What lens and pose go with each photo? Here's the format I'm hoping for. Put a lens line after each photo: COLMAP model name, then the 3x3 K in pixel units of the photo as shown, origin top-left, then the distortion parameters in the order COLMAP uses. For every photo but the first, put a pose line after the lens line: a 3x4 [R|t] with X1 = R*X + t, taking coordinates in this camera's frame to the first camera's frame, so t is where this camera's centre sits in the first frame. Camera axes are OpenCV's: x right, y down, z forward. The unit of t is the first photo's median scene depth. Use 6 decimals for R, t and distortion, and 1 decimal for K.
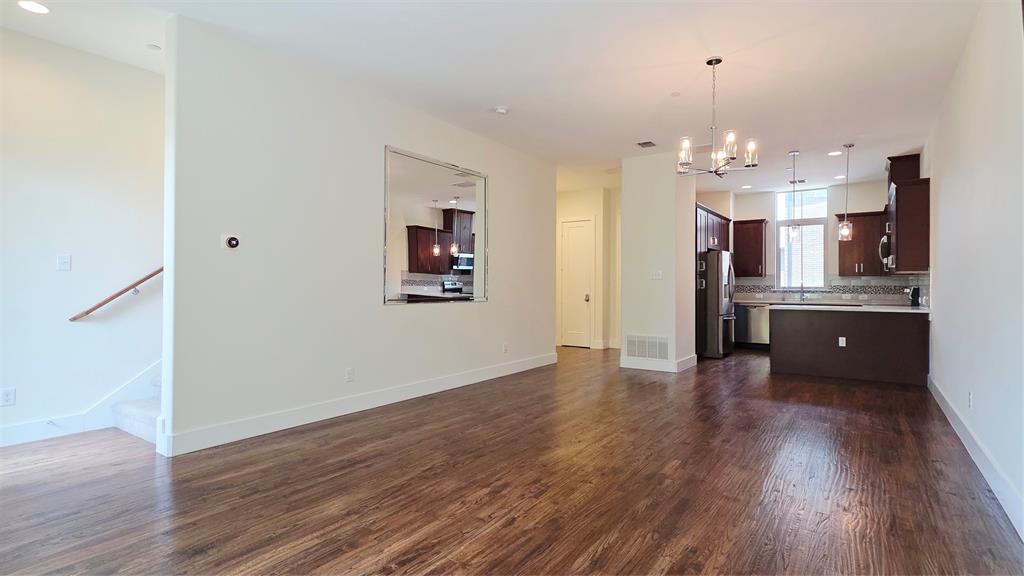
lens RADIAL K [[502.9, 0, 518.2], [0, 502.9, 282.3], [0, 0, 1]] dist [0.003100, -0.001633]
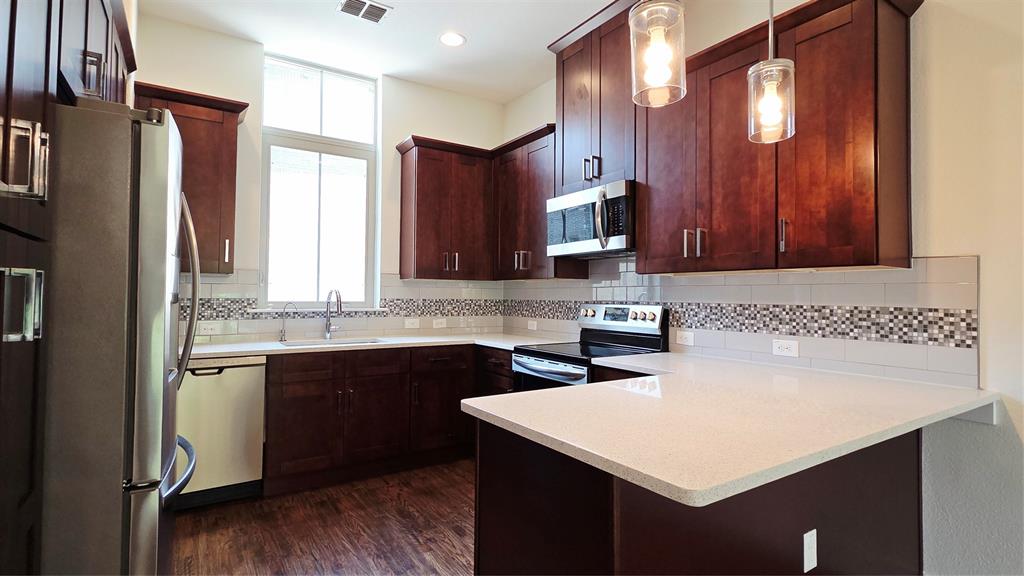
lens RADIAL K [[502.9, 0, 518.0], [0, 502.9, 283.2], [0, 0, 1]] dist [0.003100, -0.001633]
pose [[0.378791, 0.021217, 0.925239, 0.288826], [-0.014833, 0.999748, -0.016853, -0.001825], [-0.925364, -0.007341, 0.379010, 0.814336]]
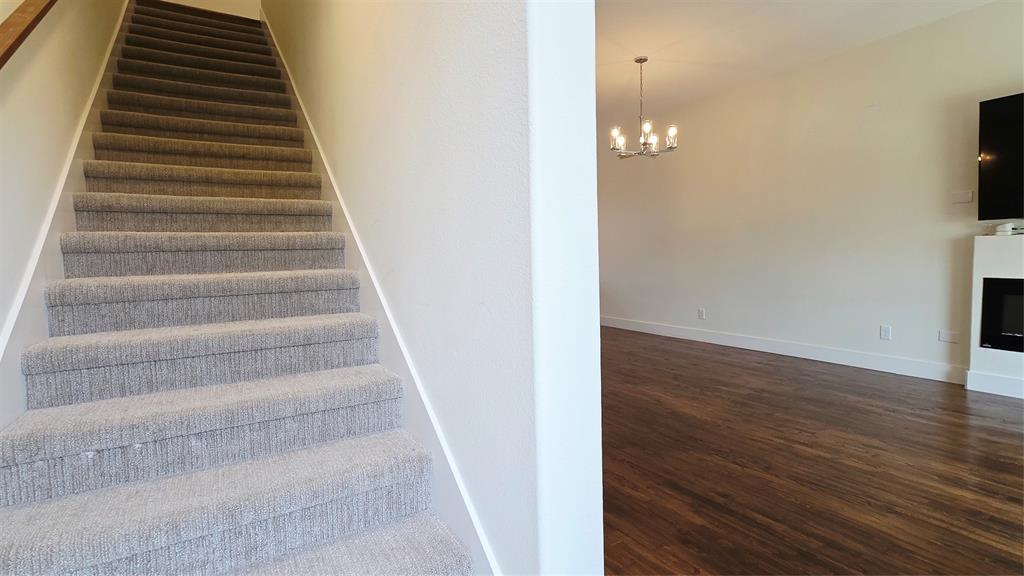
lens RADIAL K [[502.9, 0, 514.7], [0, 502.9, 287.0], [0, 0, 1]] dist [0.003100, -0.001633]
pose [[0.413883, -0.071152, 0.907545, -0.419650], [0.017911, 0.997384, 0.070027, 0.002781], [-0.910154, -0.012728, 0.414074, 0.385167]]
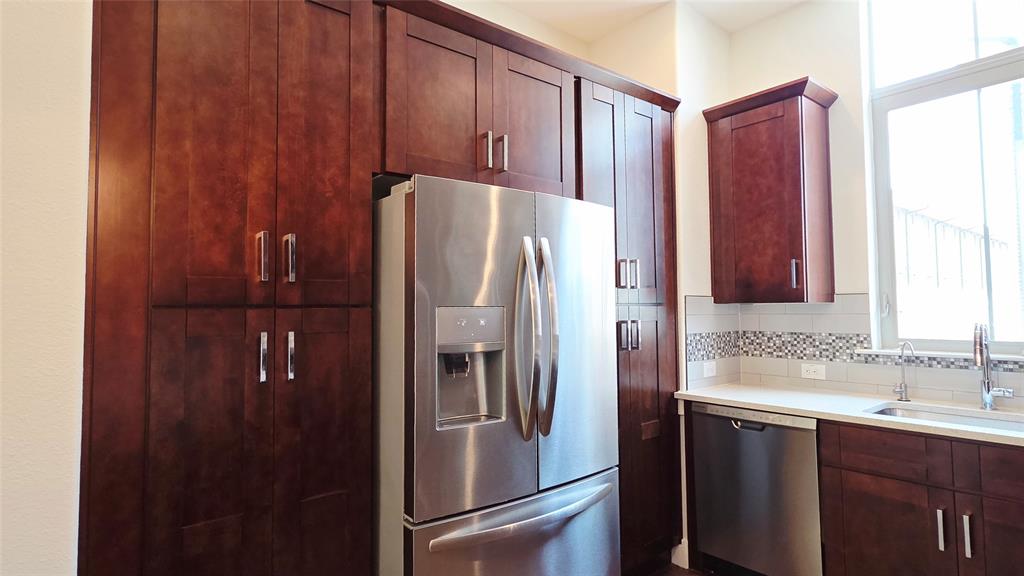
lens RADIAL K [[539.2, 0, 519.3], [0, 539.2, 282.2], [0, 0, 1]] dist [-0.005894, -0.000304]
pose [[0.960199, -0.026937, -0.278016, 0.492697], [0.015477, 0.998941, -0.043334, -0.013373], [0.278888, 0.037307, 0.959599, 0.811912]]
